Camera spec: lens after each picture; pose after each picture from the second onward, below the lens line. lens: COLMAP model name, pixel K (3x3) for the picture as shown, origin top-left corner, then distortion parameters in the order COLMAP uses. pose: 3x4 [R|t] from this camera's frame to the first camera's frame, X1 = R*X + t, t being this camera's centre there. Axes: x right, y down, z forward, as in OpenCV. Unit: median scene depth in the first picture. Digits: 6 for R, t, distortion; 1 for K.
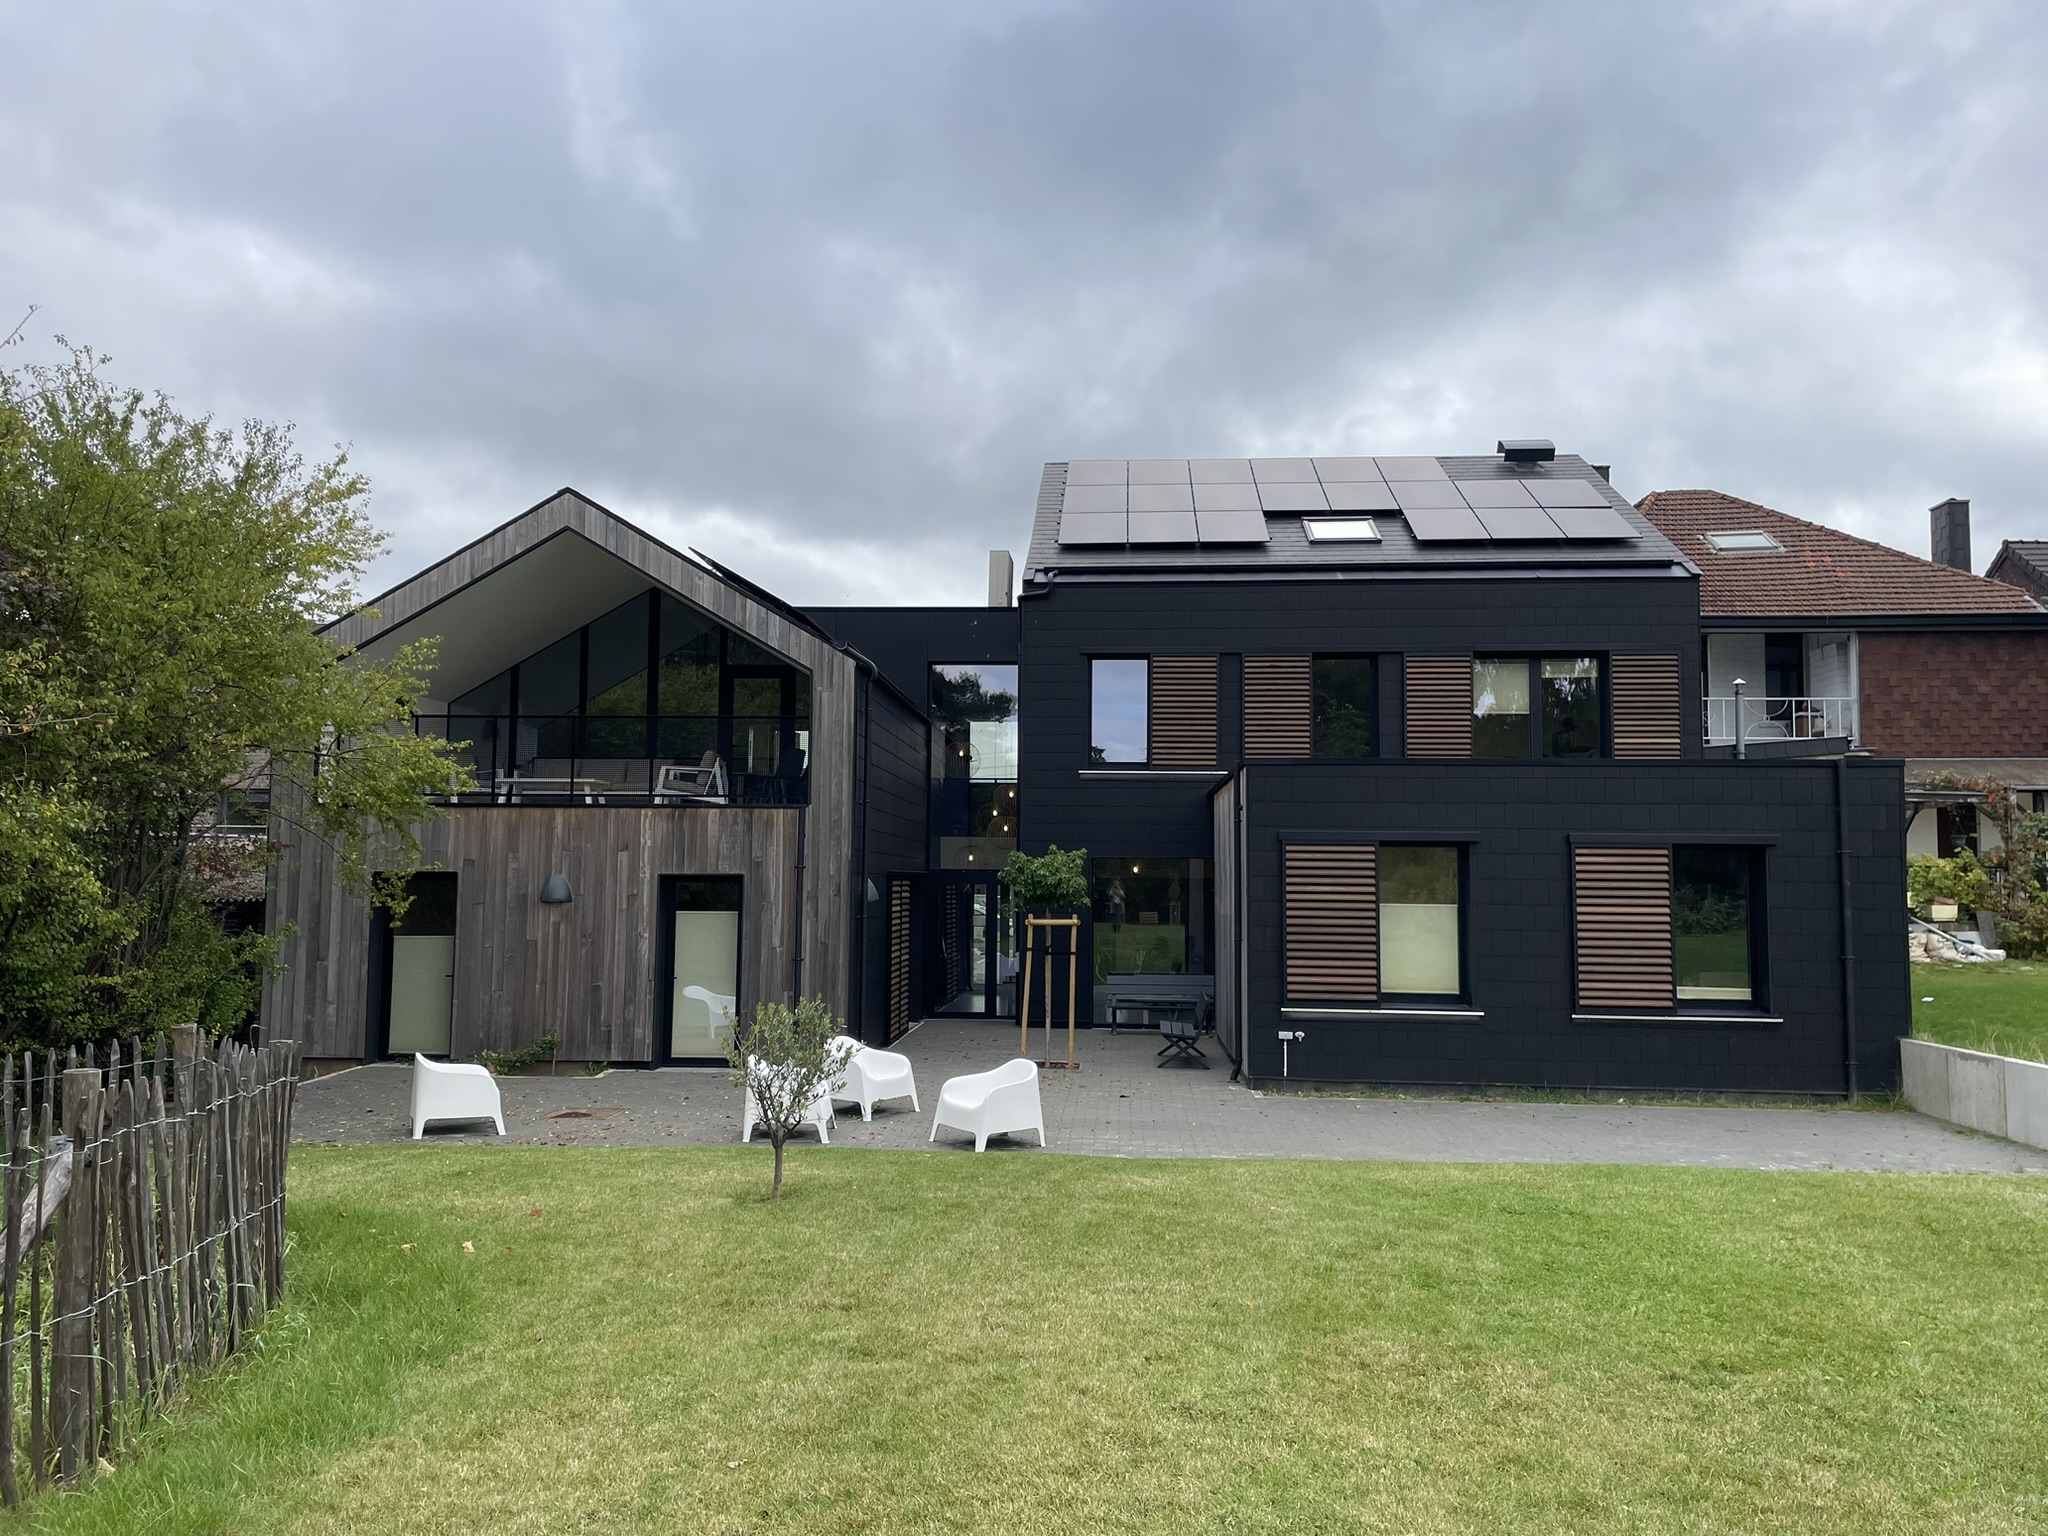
lens RADIAL K [[1555.7, 0, 1012.6], [0, 1555.7, 777.8], [0, 0, 1]] dist [0.095438, -0.121464]
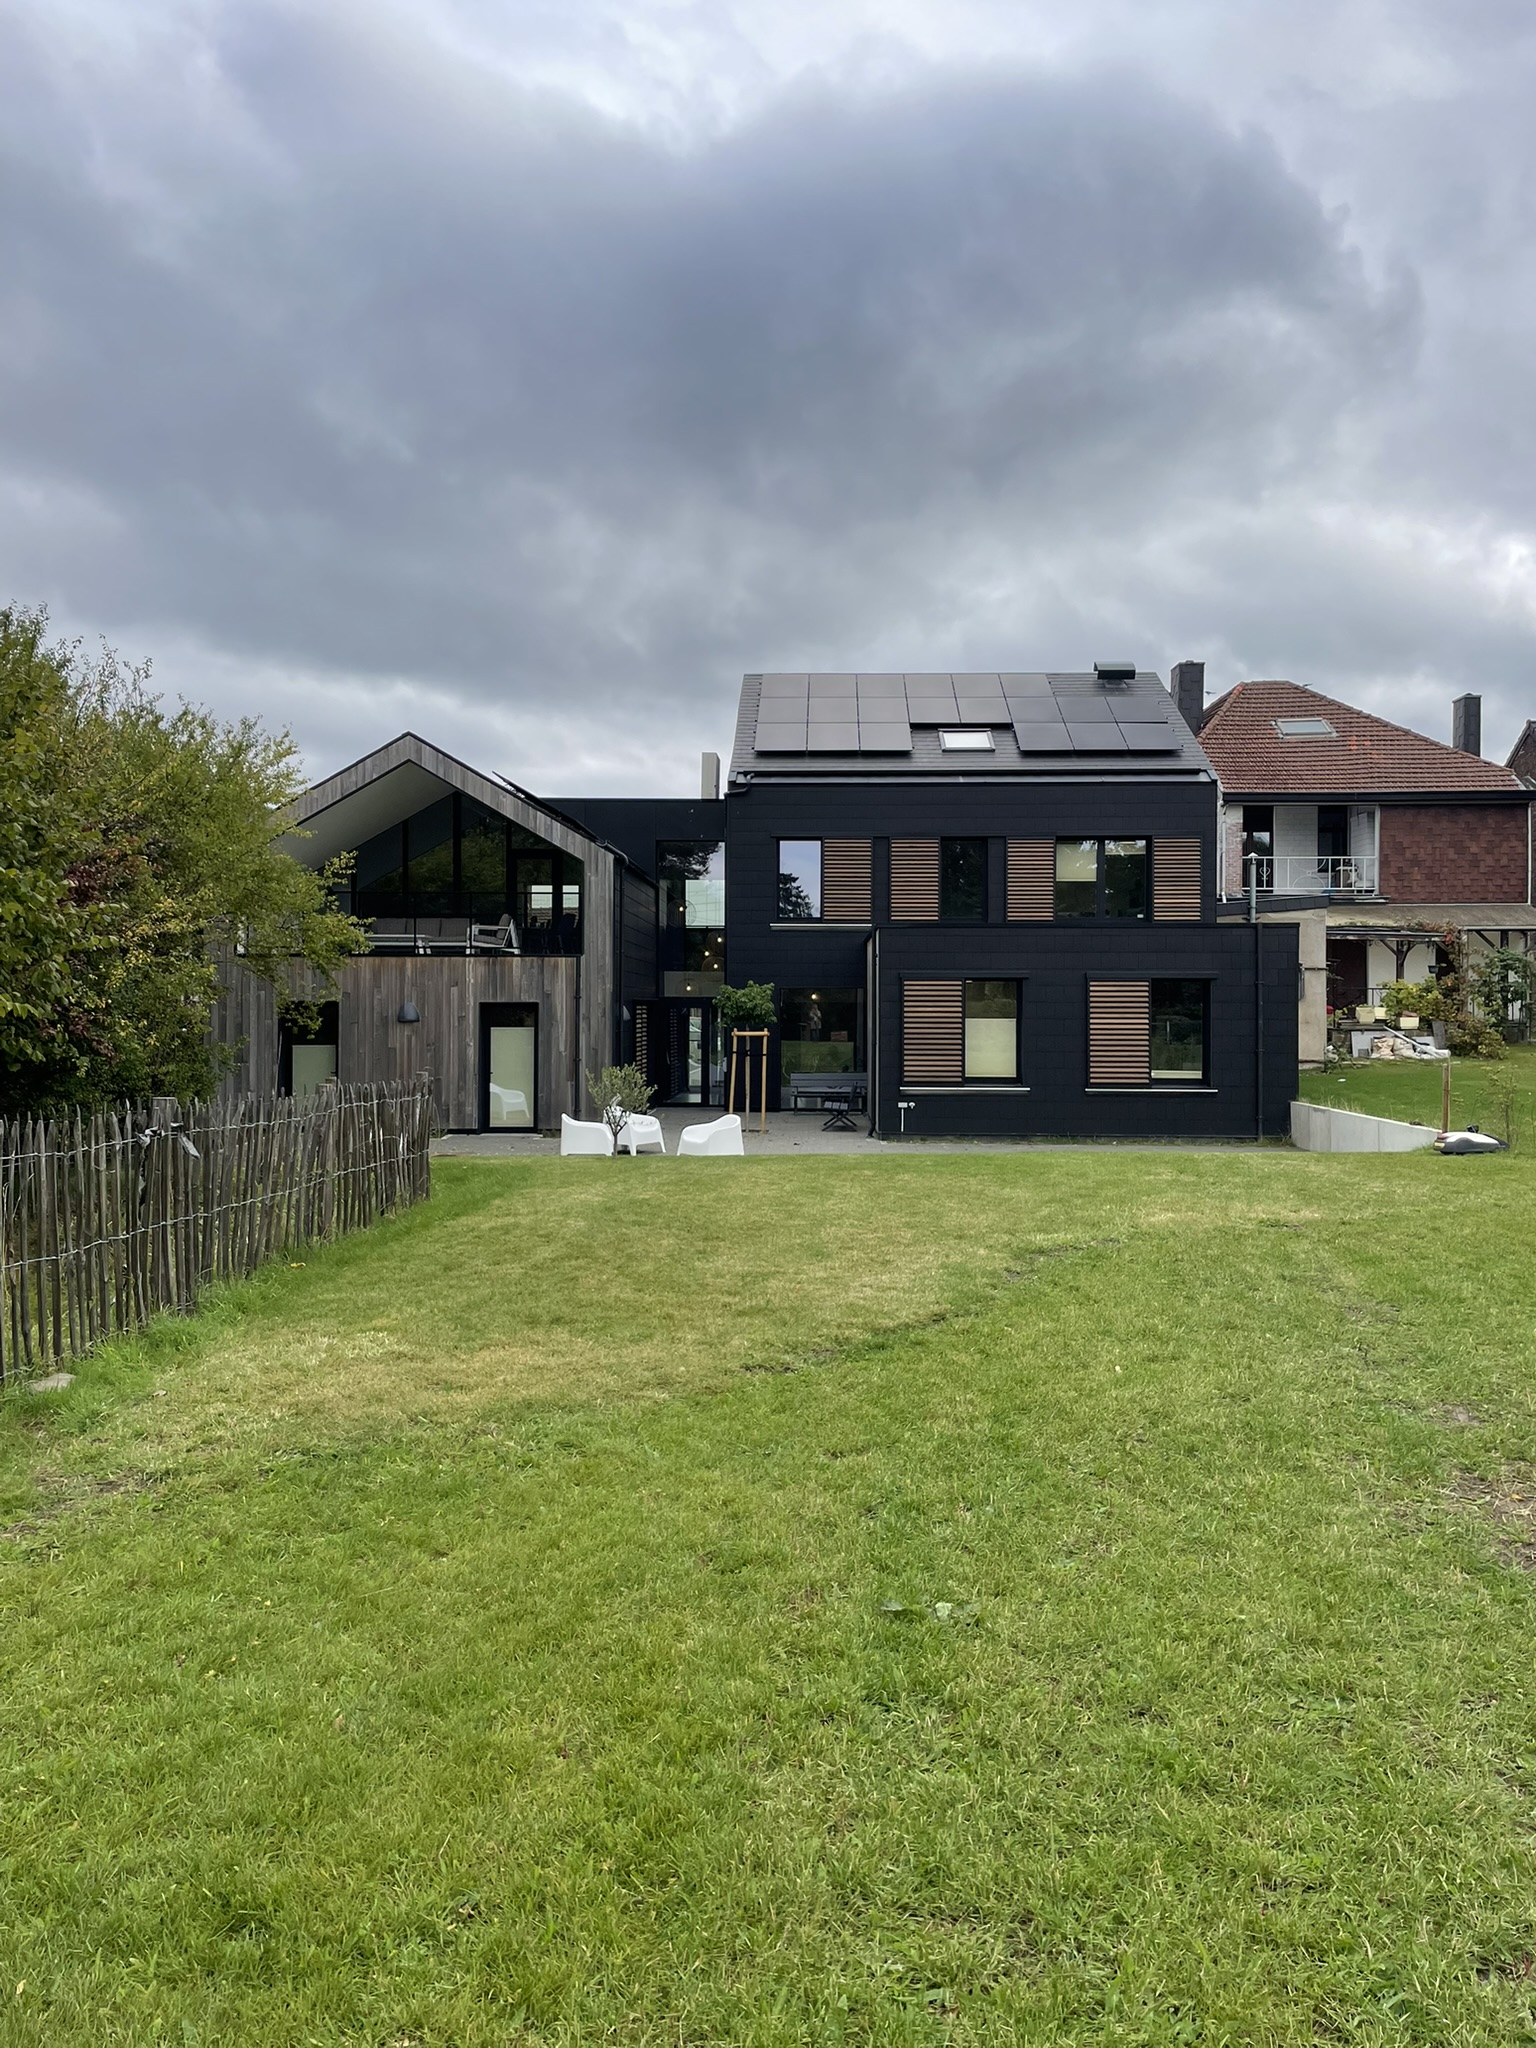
lens RADIAL K [[1555.7, 0, 771.5], [0, 1555.7, 1009.9], [0, 0, 1]] dist [0.095438, -0.121464]
pose [[0.999335, -0.006431, 0.035900, -0.006582], [0.003899, 0.997528, 0.070166, -0.030315], [-0.036263, -0.069980, 0.996889, -0.432926]]
